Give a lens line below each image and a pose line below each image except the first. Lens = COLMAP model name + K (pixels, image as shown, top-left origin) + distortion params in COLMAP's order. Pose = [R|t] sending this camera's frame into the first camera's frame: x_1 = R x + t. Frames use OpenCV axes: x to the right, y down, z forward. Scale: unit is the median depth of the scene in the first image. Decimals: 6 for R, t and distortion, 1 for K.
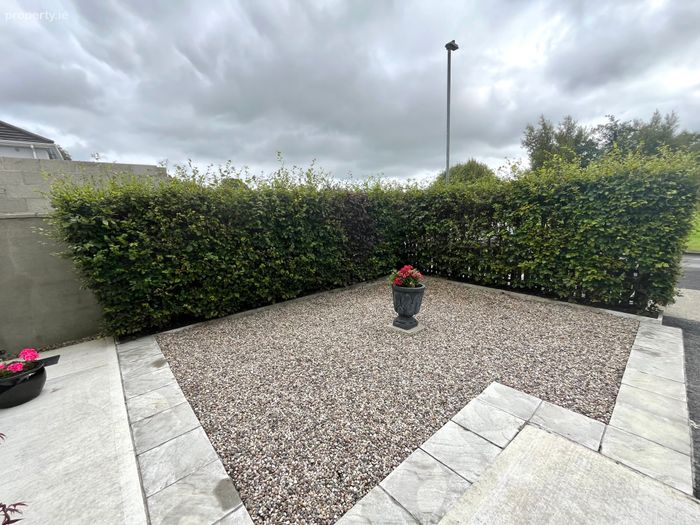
lens RADIAL K [[283.8, 0, 347.4], [0, 283.8, 261.5], [0, 0, 1]] dist [-0.002616, -0.000186]
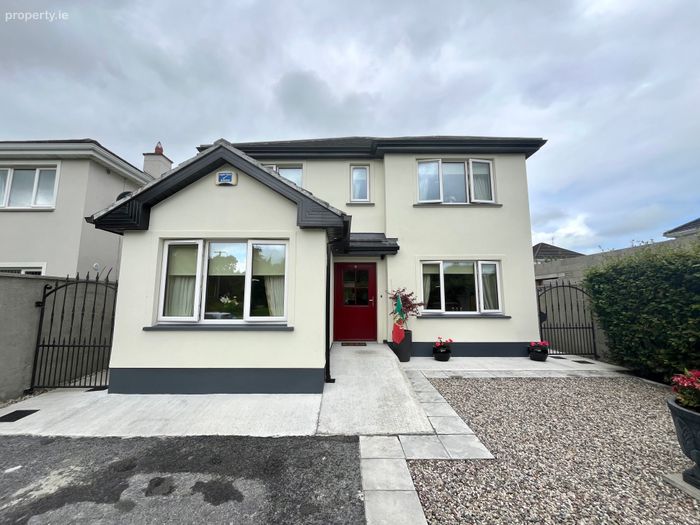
lens RADIAL K [[283.8, 0, 348.7], [0, 283.8, 263.4], [0, 0, 1]] dist [-0.002616, -0.000186]
pose [[-0.649610, -0.048629, -0.758711, 2.267228], [-0.097969, 0.994986, 0.020109, -0.277406], [0.753929, 0.087393, -0.651117, 1.705314]]
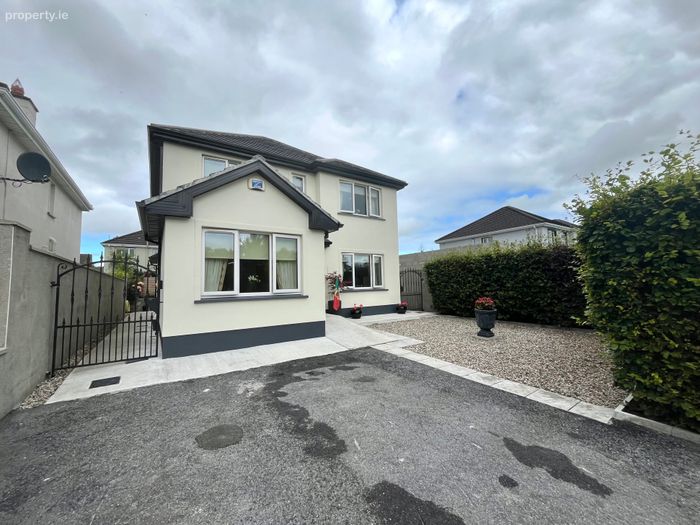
lens RADIAL K [[283.8, 0, 348.6], [0, 283.8, 263.2], [0, 0, 1]] dist [-0.002616, -0.000186]
pose [[-0.112065, -0.026673, -0.993343, 3.980113], [-0.137510, 0.990438, -0.011082, -0.106881], [0.984140, 0.135353, -0.114661, 0.829802]]
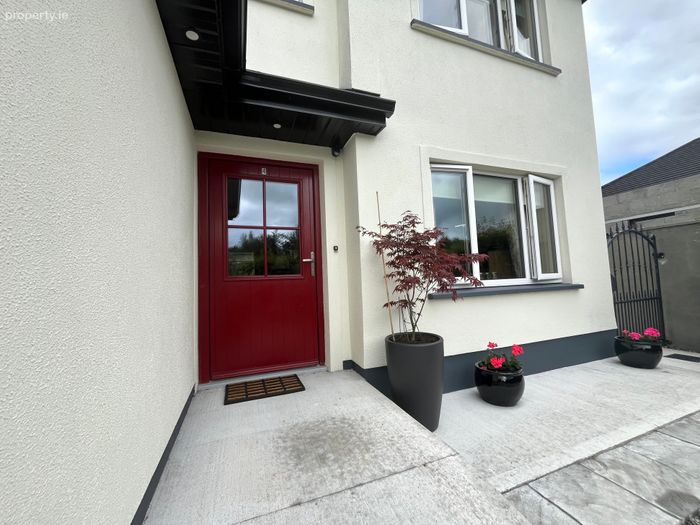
lens RADIAL K [[283.8, 0, 348.0], [0, 283.8, 261.4], [0, 0, 1]] dist [-0.002616, -0.000186]
pose [[-0.347123, -0.007026, -0.937793, 0.562438], [-0.101901, 0.994334, 0.030268, 0.178031], [0.932267, 0.106069, -0.345872, 0.276886]]
